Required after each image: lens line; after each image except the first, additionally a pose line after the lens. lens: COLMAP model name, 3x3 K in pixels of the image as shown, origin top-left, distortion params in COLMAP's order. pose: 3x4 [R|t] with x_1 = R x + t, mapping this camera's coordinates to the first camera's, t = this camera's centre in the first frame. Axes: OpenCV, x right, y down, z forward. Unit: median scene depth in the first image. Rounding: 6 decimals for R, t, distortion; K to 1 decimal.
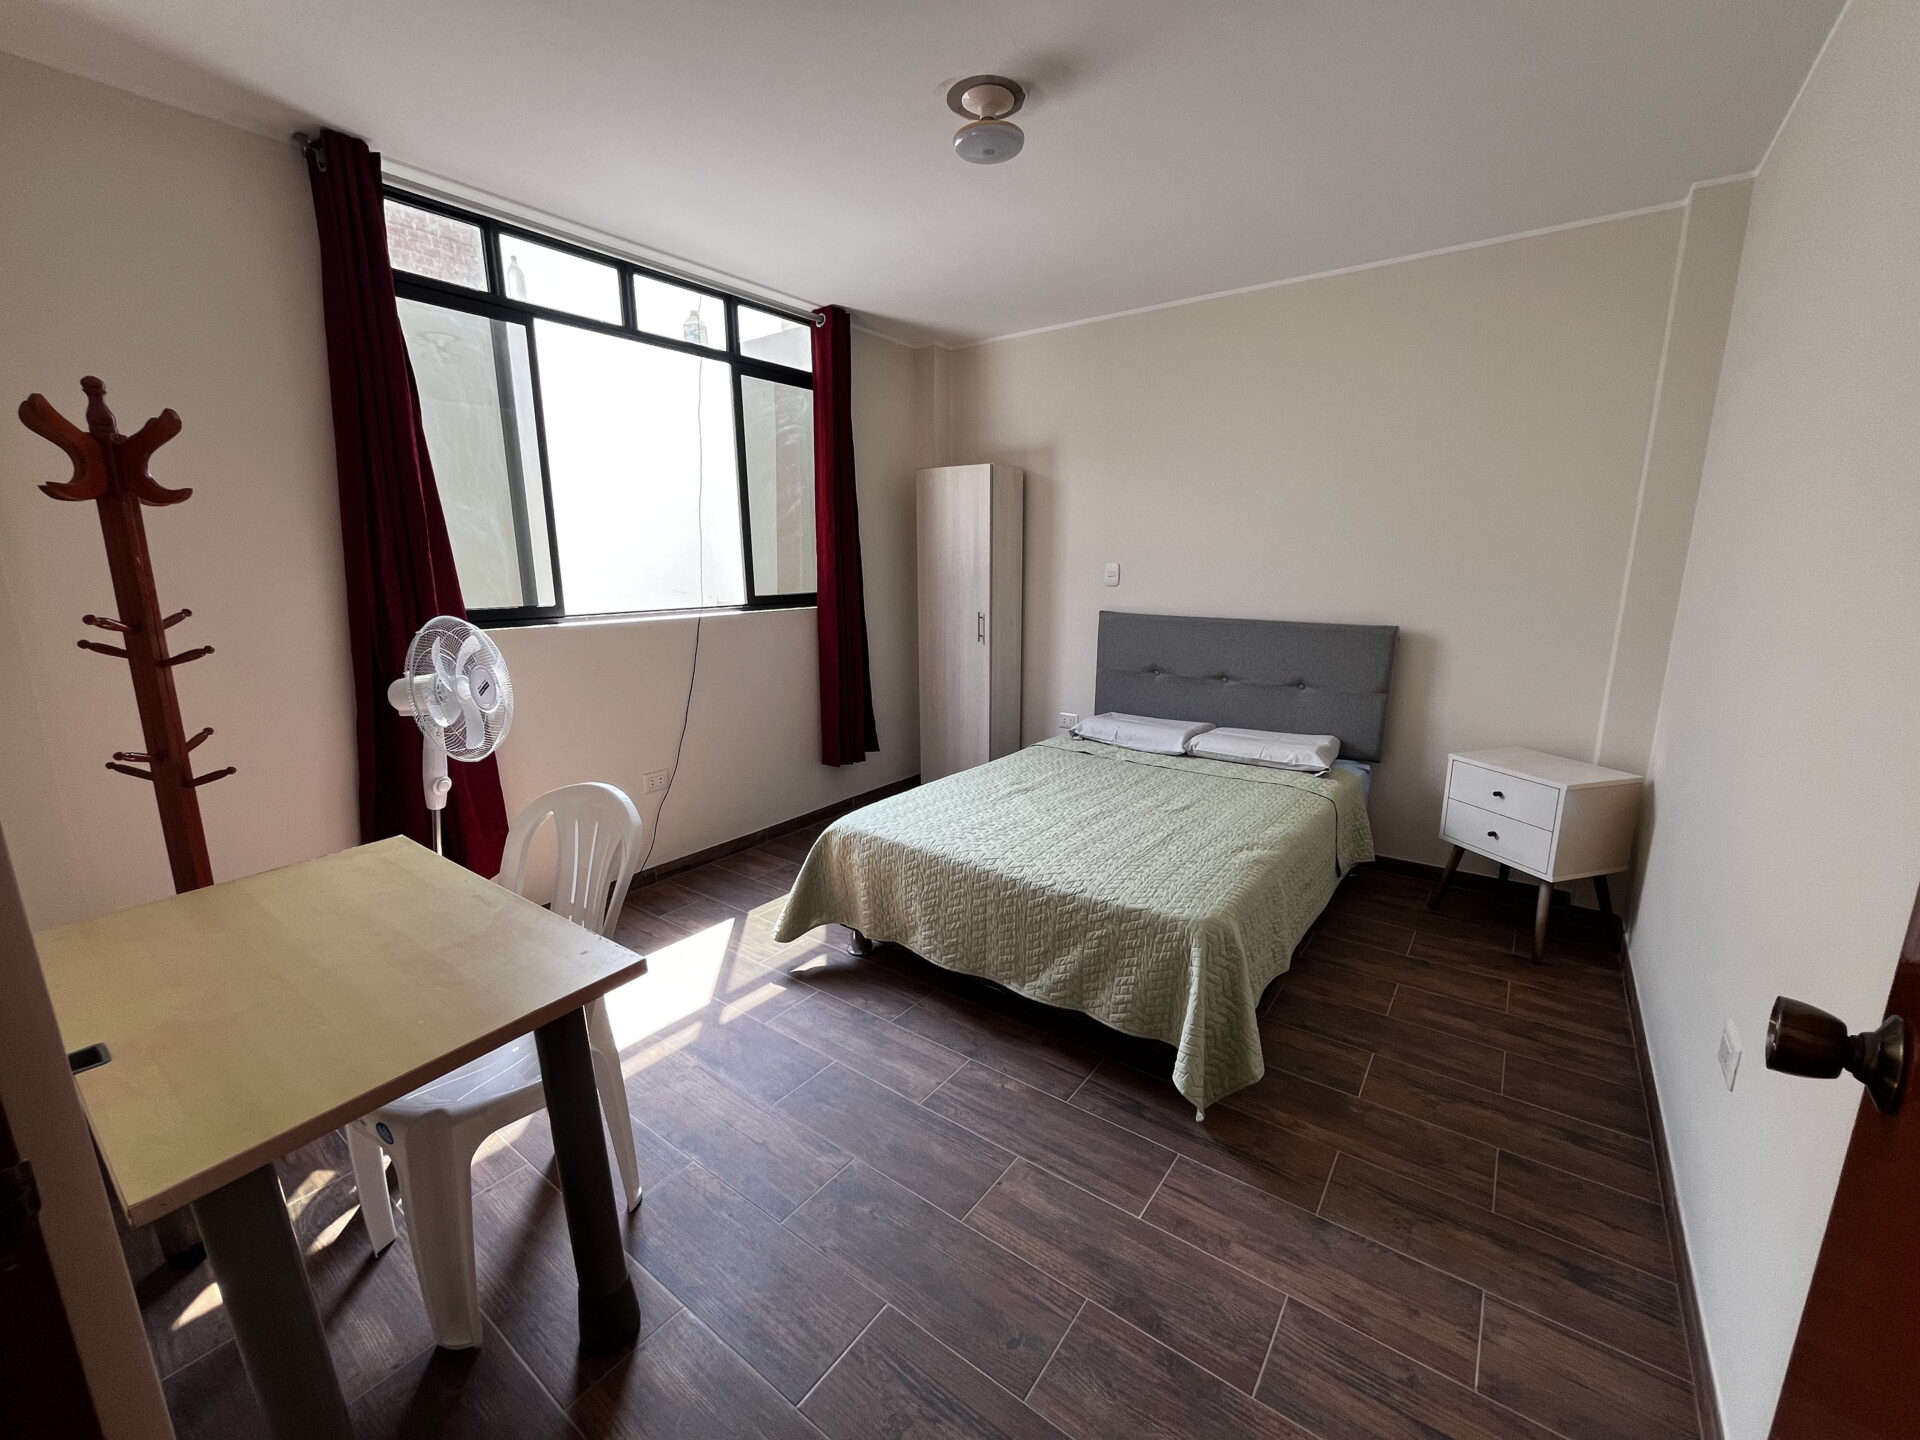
lens RADIAL K [[774.3, 0, 970.5], [0, 774.3, 719.3], [0, 0, 1]] dist [-0.001708, -0.000179]
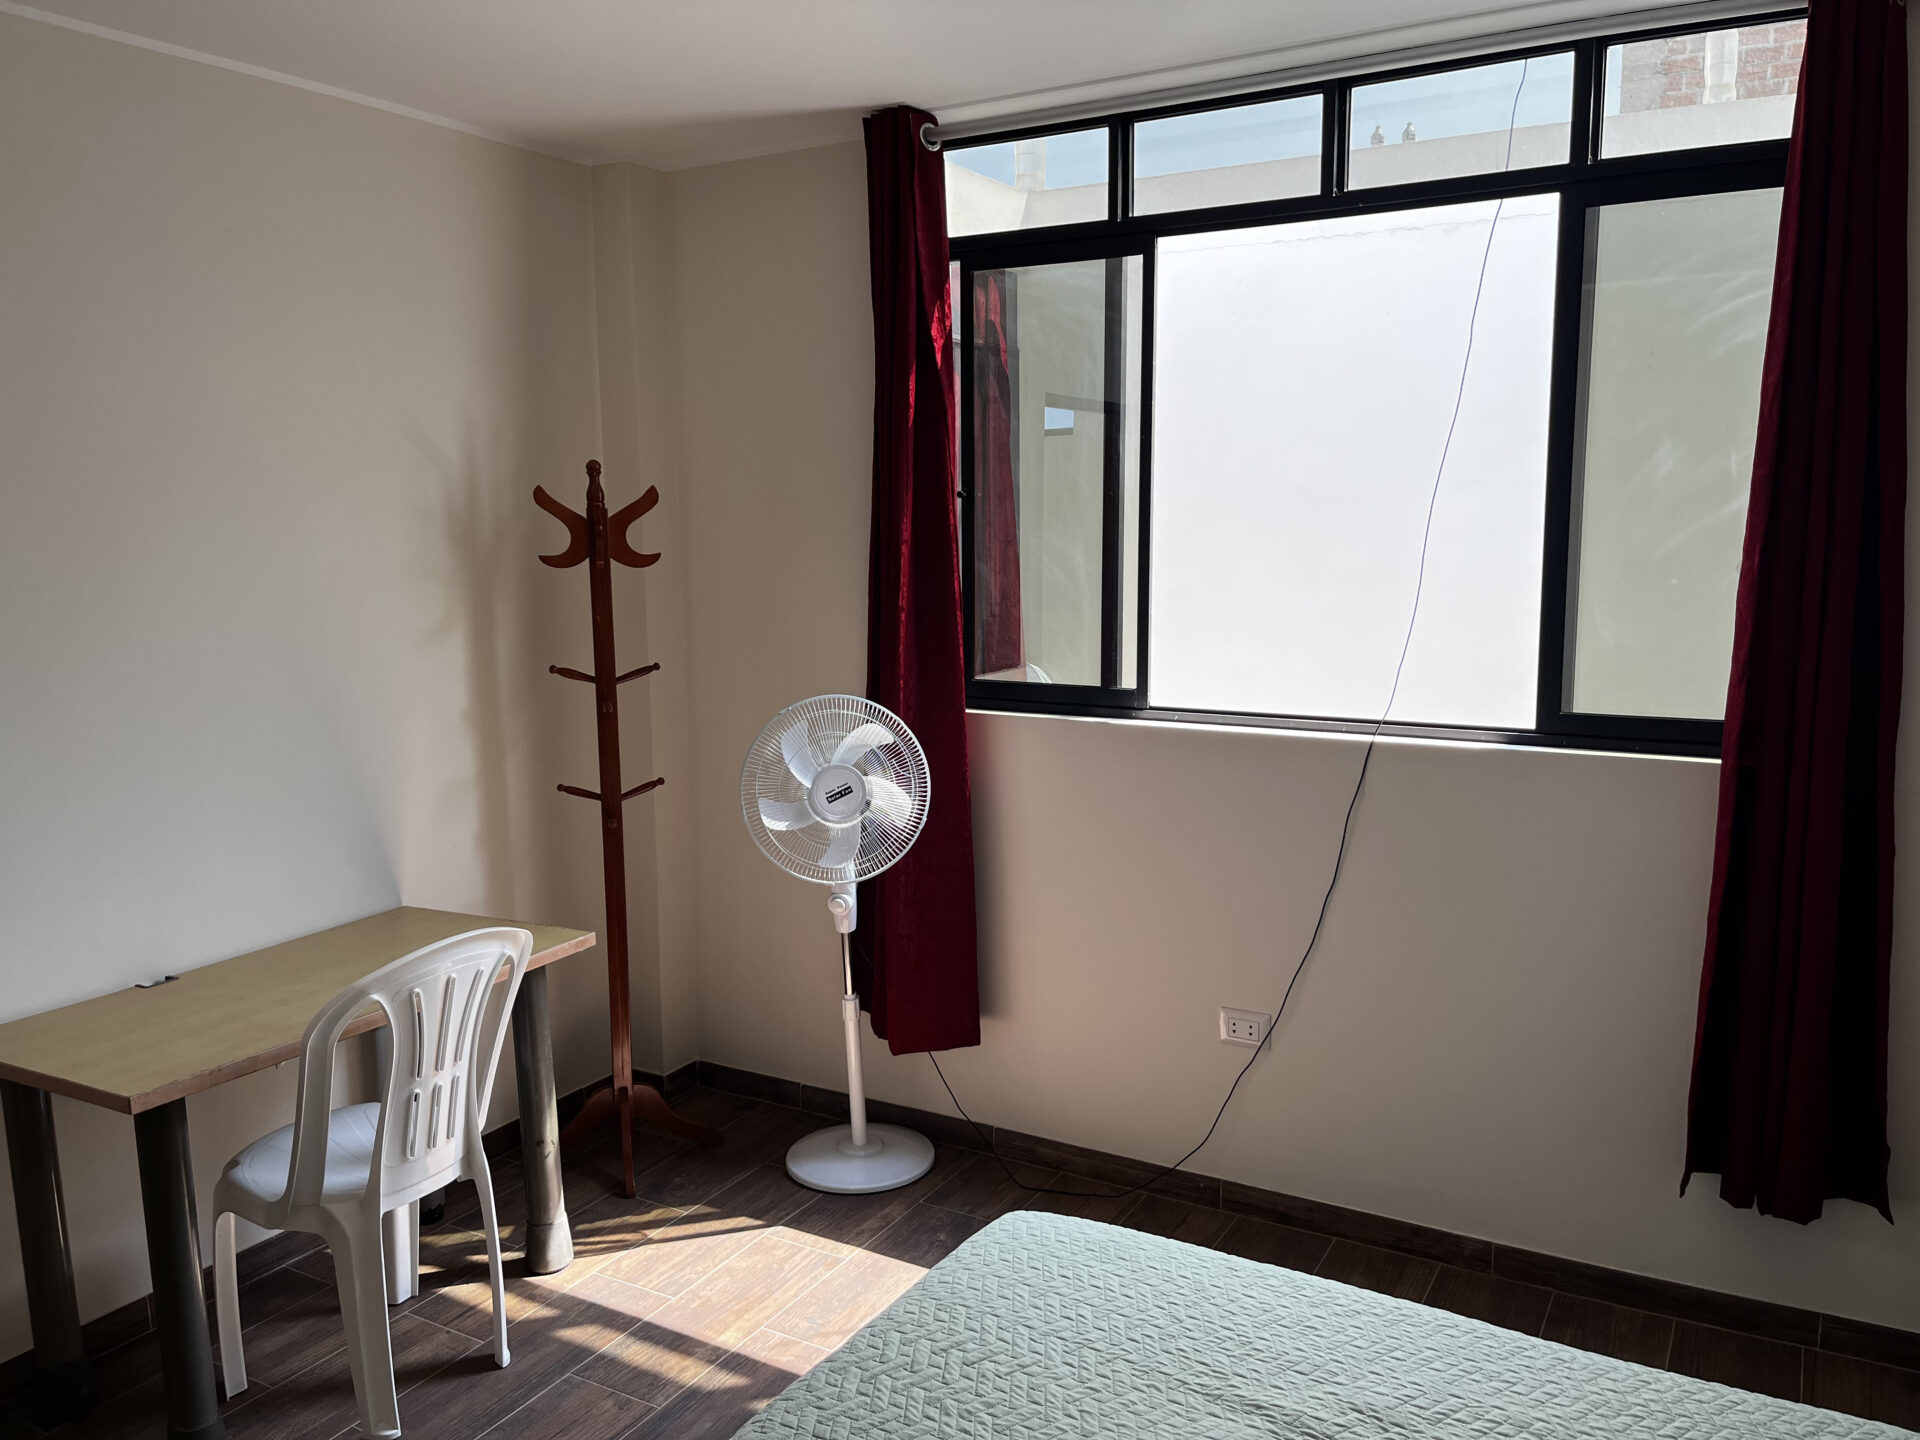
lens RADIAL K [[1454.3, 0, 975.8], [0, 1454.3, 721.1], [0, 0, 1]] dist [0.065656, -0.090734]
pose [[0.112746, 0.142794, -0.983310, 0.585917], [-0.193065, 0.973907, 0.119291, -0.231431], [0.974687, 0.176393, 0.137373, 0.703170]]
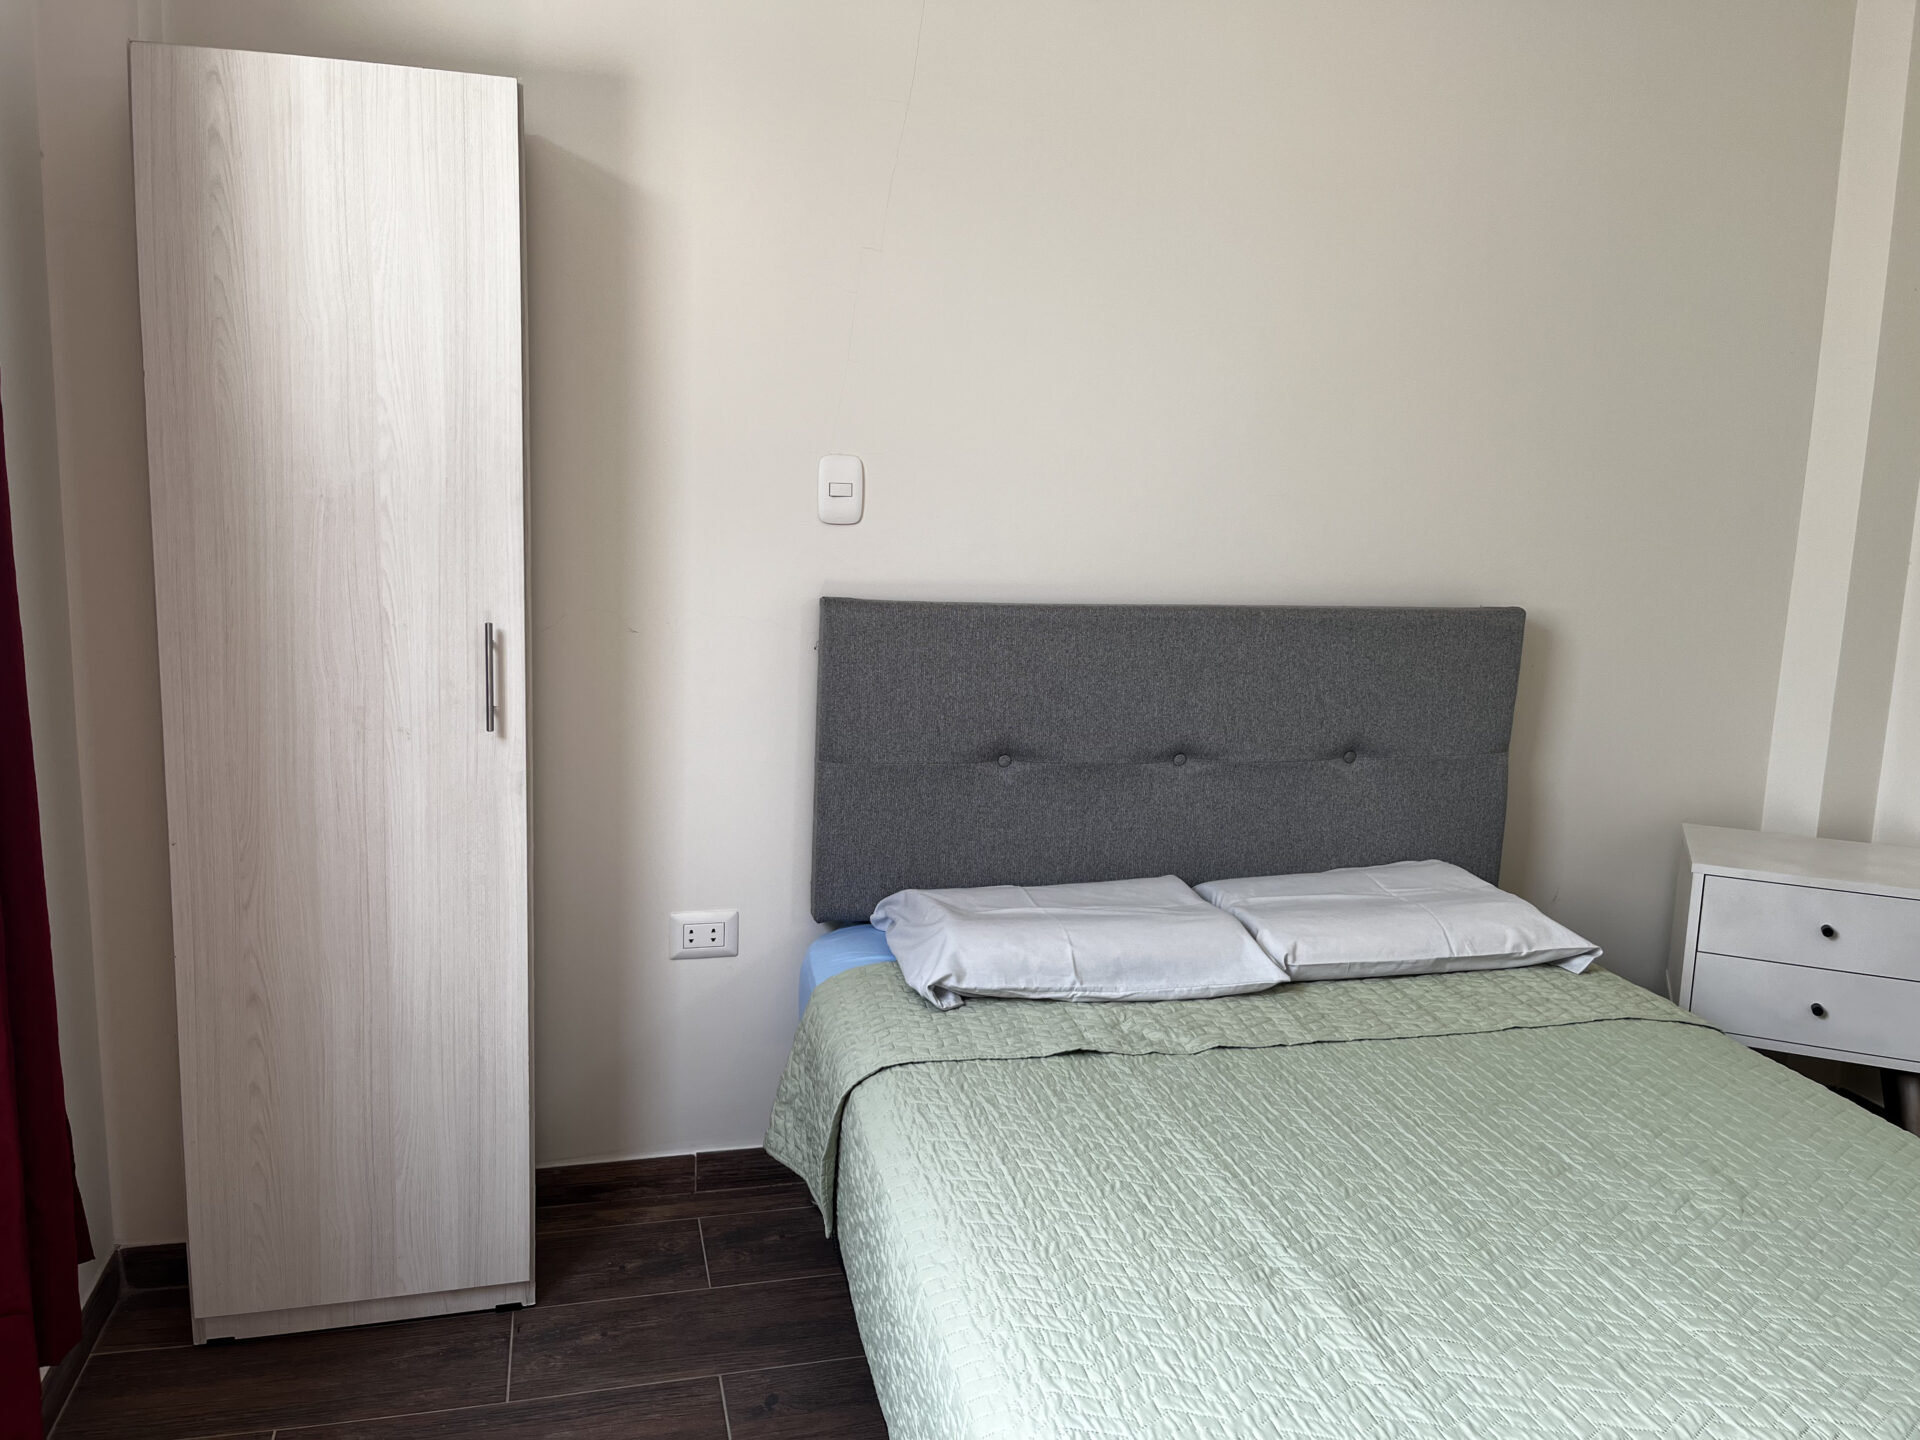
lens RADIAL K [[1454.3, 0, 957.3], [0, 1454.3, 698.1], [0, 0, 1]] dist [0.065656, -0.090734]
pose [[0.635827, -0.104229, 0.764761, -0.374121], [0.126097, 0.991555, 0.030301, -0.143794], [-0.761461, 0.077168, 0.643601, 0.729061]]
